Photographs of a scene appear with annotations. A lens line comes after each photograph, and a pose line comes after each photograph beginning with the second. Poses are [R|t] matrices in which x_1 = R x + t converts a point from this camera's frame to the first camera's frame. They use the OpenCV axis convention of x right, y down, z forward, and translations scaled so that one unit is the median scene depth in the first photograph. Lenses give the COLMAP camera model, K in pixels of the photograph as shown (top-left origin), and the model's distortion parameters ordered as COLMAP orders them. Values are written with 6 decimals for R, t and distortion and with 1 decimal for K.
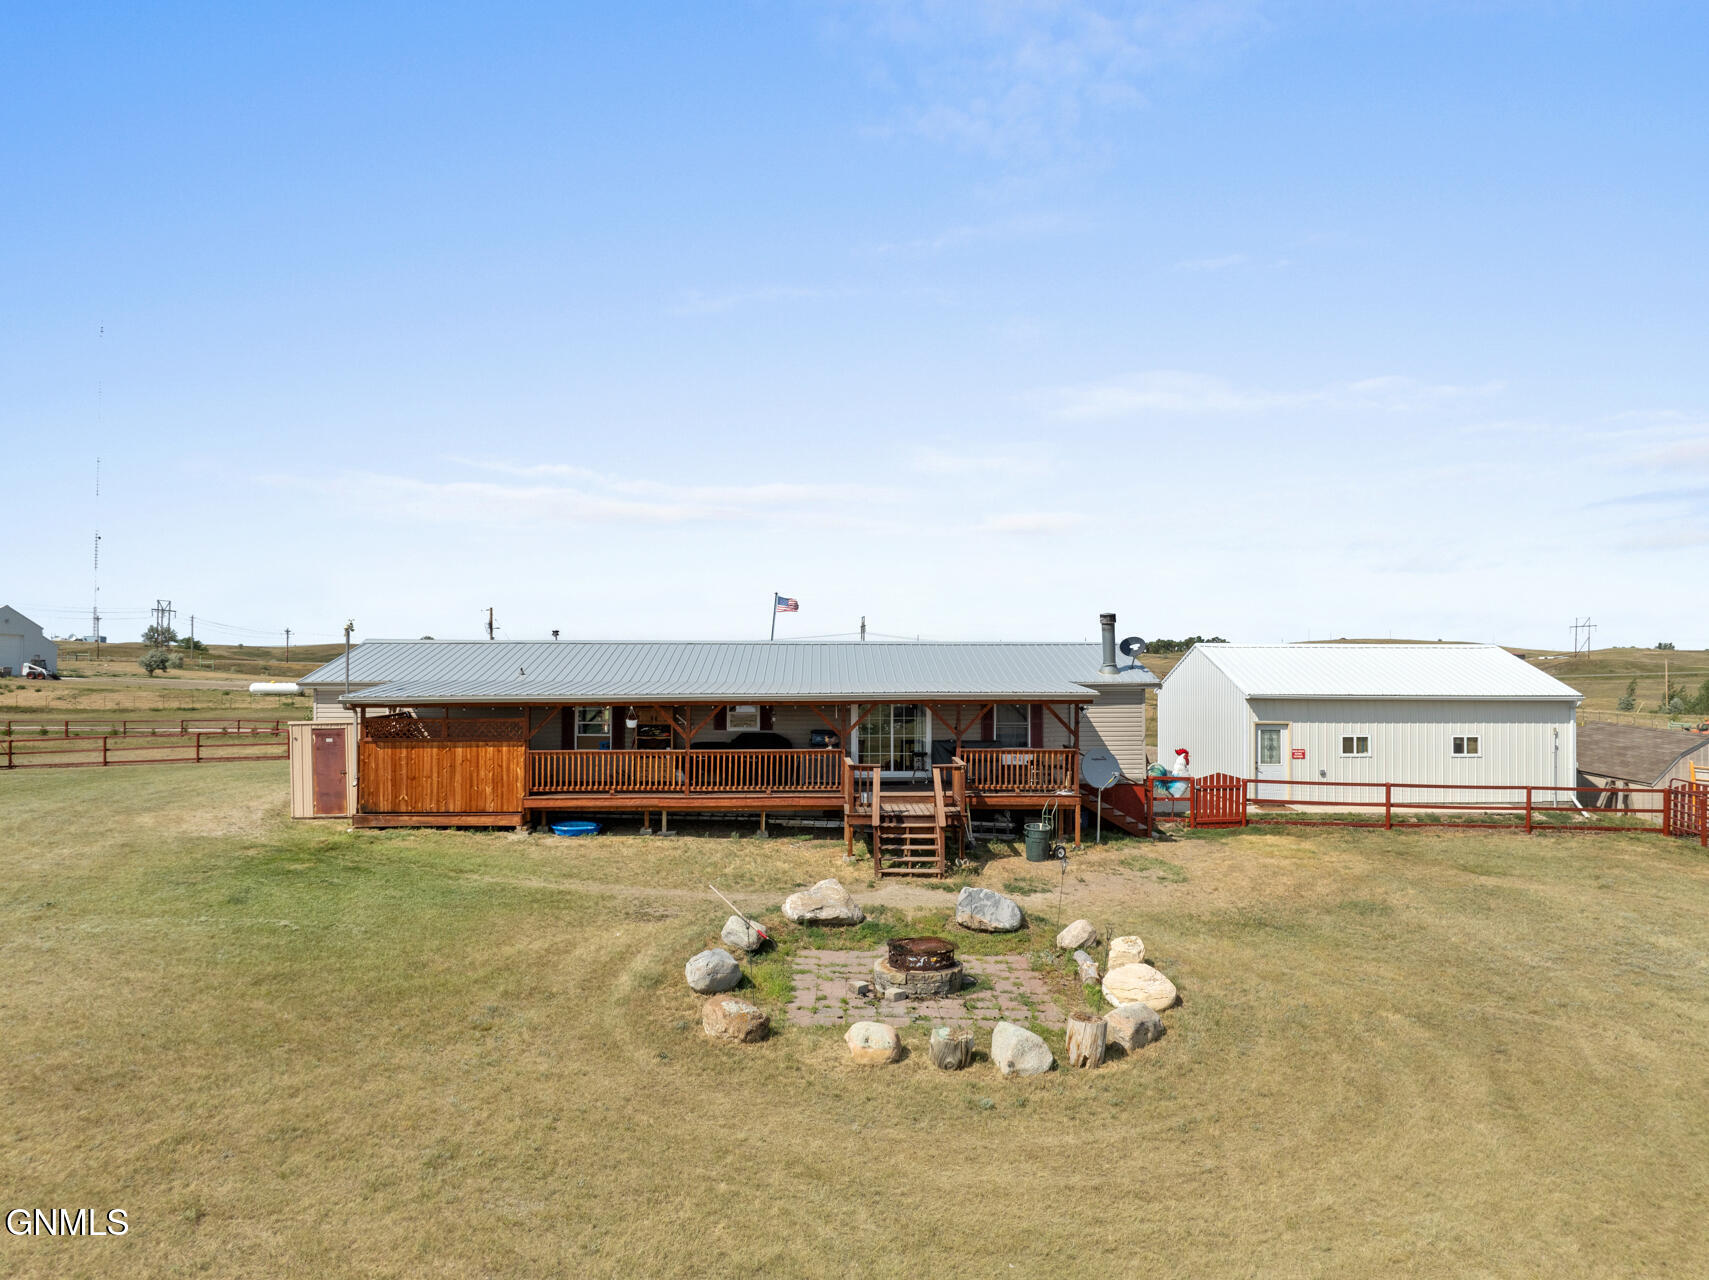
lens RADIAL K [[1201.4, 0, 854.5], [0, 1201.4, 640.0], [0, 0, 1]] dist [-0.037504, 0.003144]
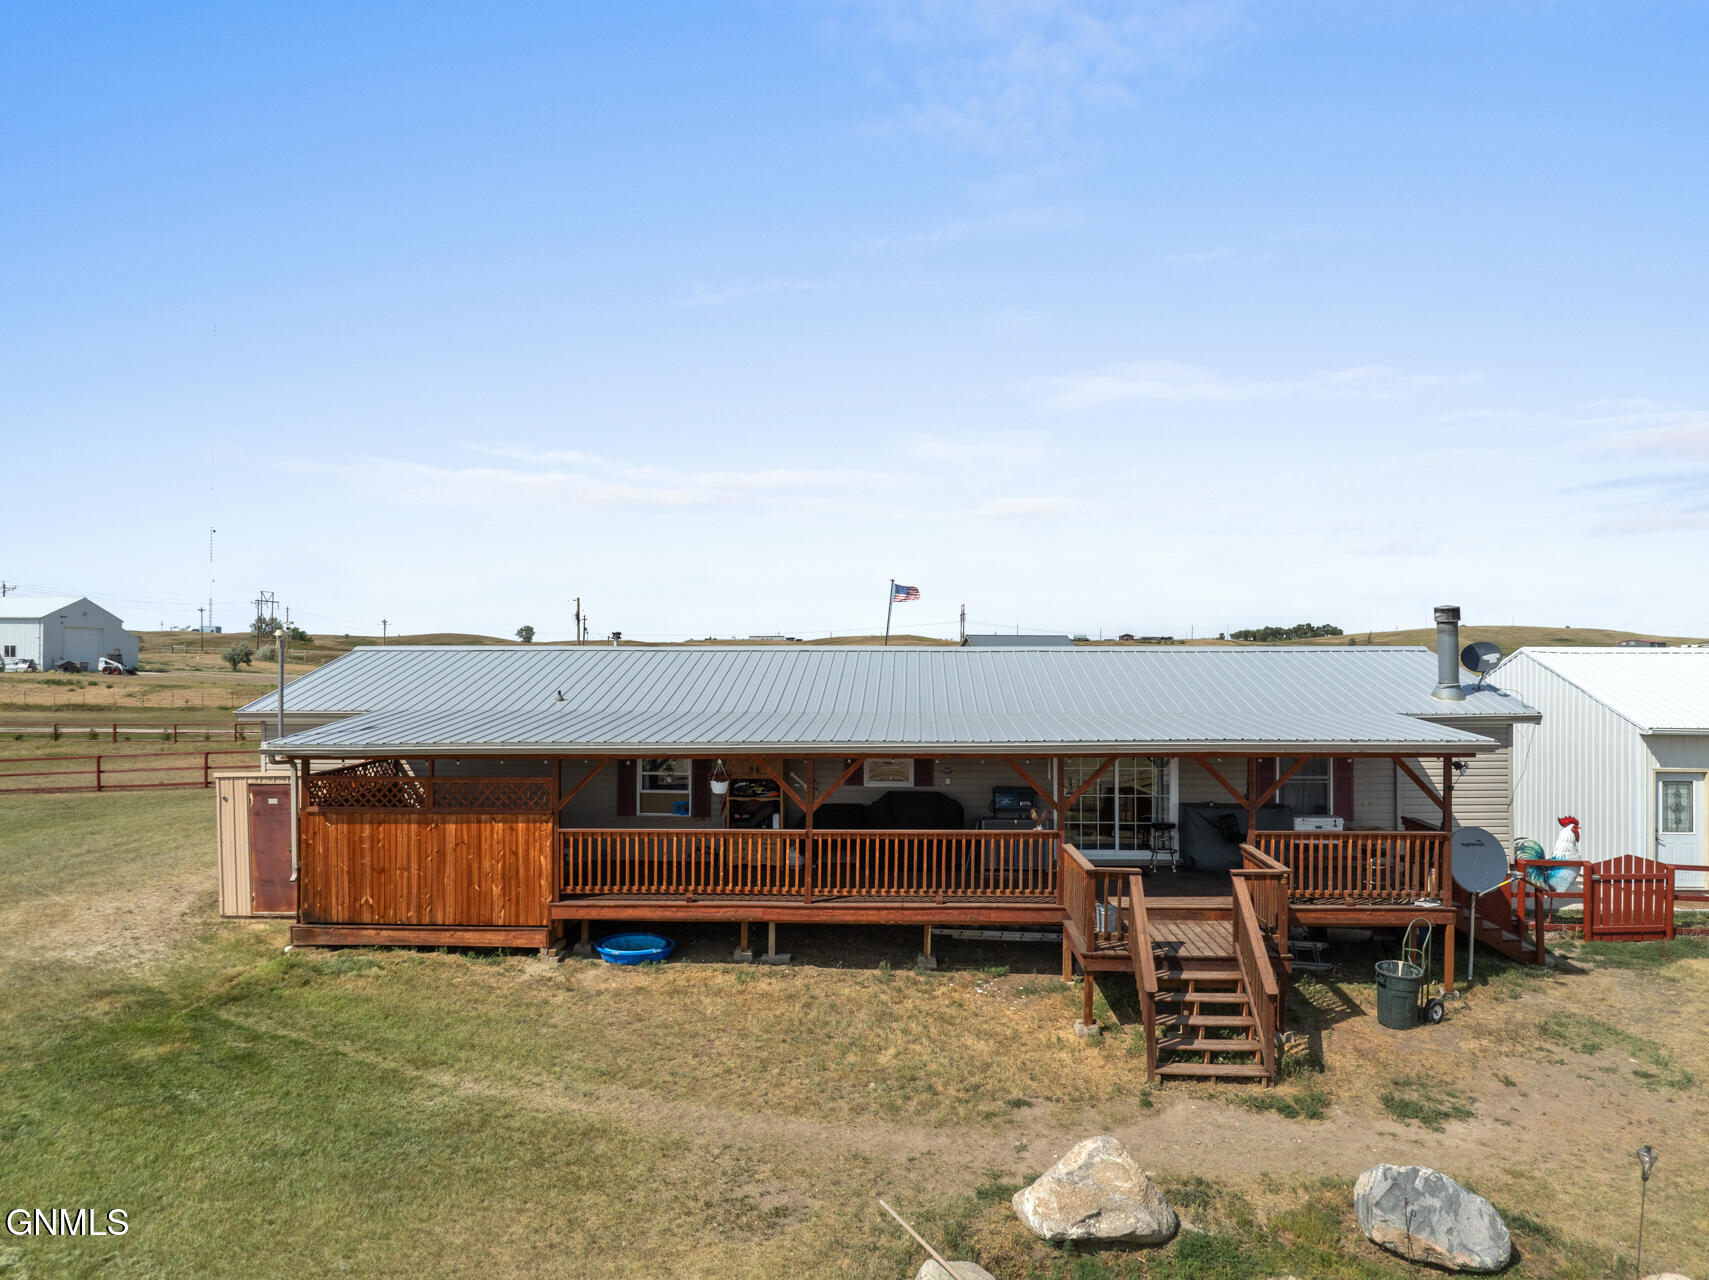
lens RADIAL K [[1201.4, 0, 854.5], [0, 1201.4, 640.0], [0, 0, 1]] dist [-0.037504, 0.003144]
pose [[0.997033, -0.002164, -0.076940, -0.066974], [0.002952, 0.999944, 0.010138, -0.012984], [0.076914, -0.010336, 0.996984, 0.380036]]
